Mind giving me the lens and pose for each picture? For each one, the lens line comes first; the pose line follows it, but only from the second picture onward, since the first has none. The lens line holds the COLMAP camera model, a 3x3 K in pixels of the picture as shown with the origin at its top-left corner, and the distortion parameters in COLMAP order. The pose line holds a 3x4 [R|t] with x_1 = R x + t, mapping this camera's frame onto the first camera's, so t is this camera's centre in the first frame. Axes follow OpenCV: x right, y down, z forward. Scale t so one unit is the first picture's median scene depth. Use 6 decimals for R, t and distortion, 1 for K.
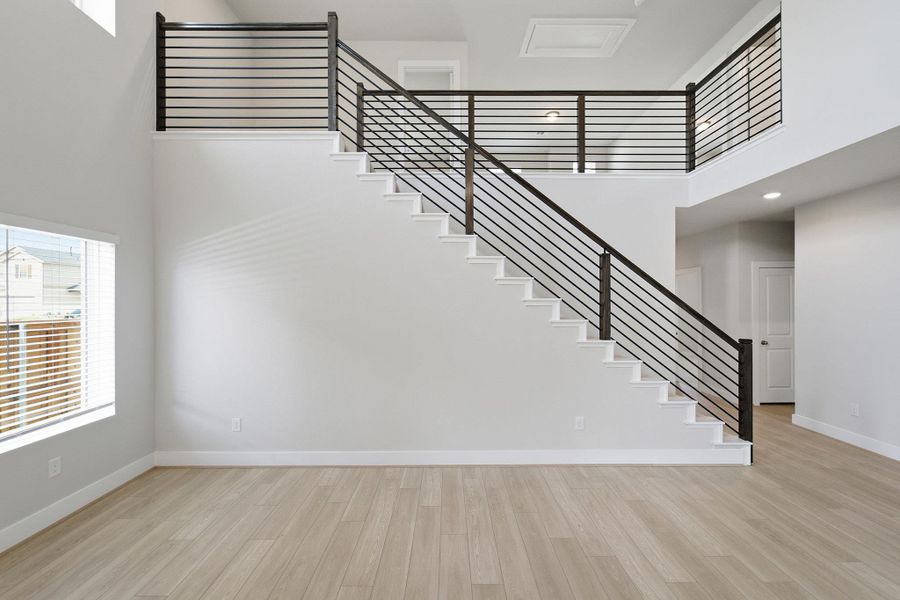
lens RADIAL K [[374.2, 0, 447.2], [0, 374.2, 300.2], [0, 0, 1]] dist [-0.003378, 0.000596]
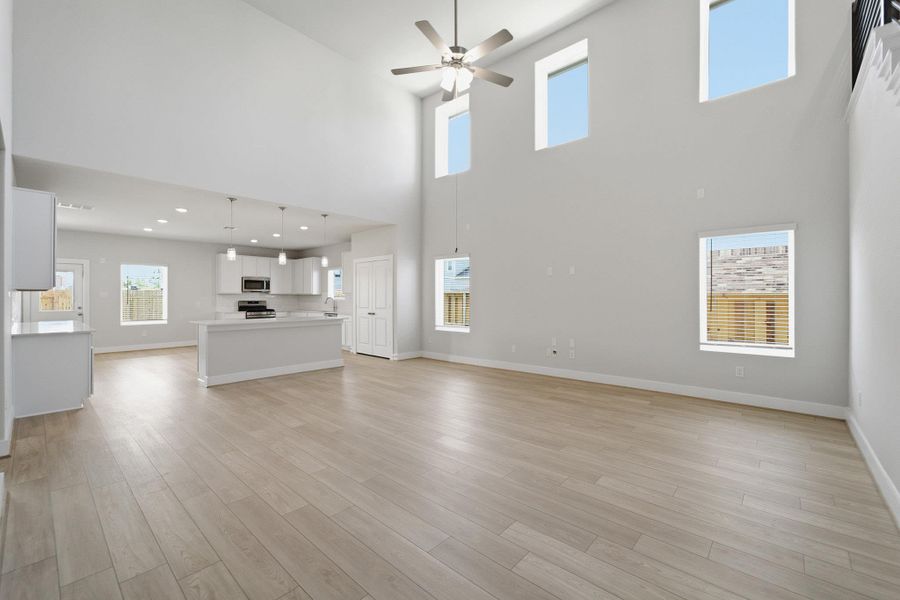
lens RADIAL K [[374.2, 0, 447.2], [0, 374.2, 300.2], [0, 0, 1]] dist [-0.003378, 0.000596]
pose [[-0.676744, 0.006384, -0.736190, 0.793438], [0.000500, 0.999966, 0.008212, 0.076996], [0.736218, 0.005189, -0.676725, 0.838973]]
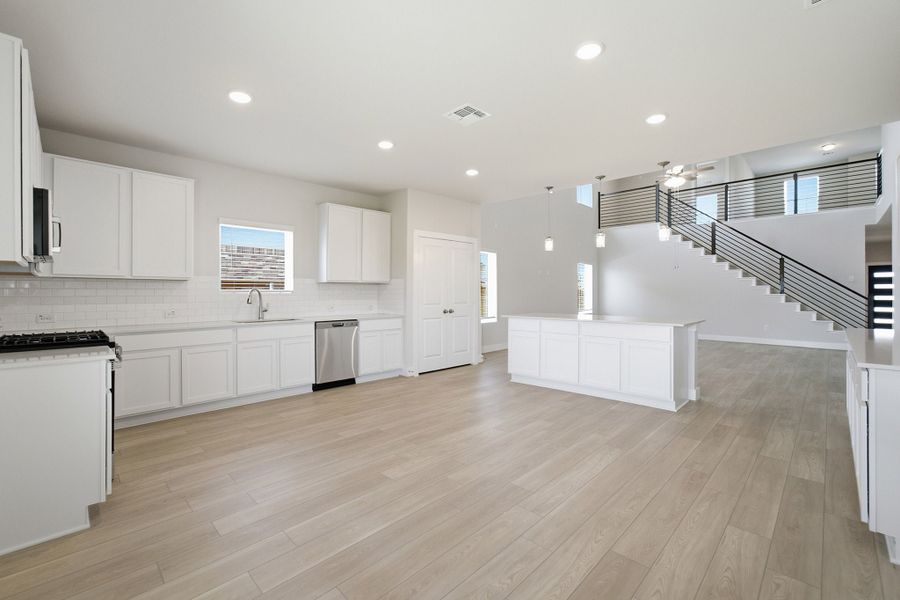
lens RADIAL K [[387.6, 0, 447.9], [0, 387.6, 291.6], [0, 0, 1]] dist [-0.022768, 0.019912]
pose [[0.702804, -0.002426, -0.711379, 0.660881], [0.001781, 0.999997, -0.001651, 0.091582], [0.711381, -0.000106, 0.702806, -2.200768]]
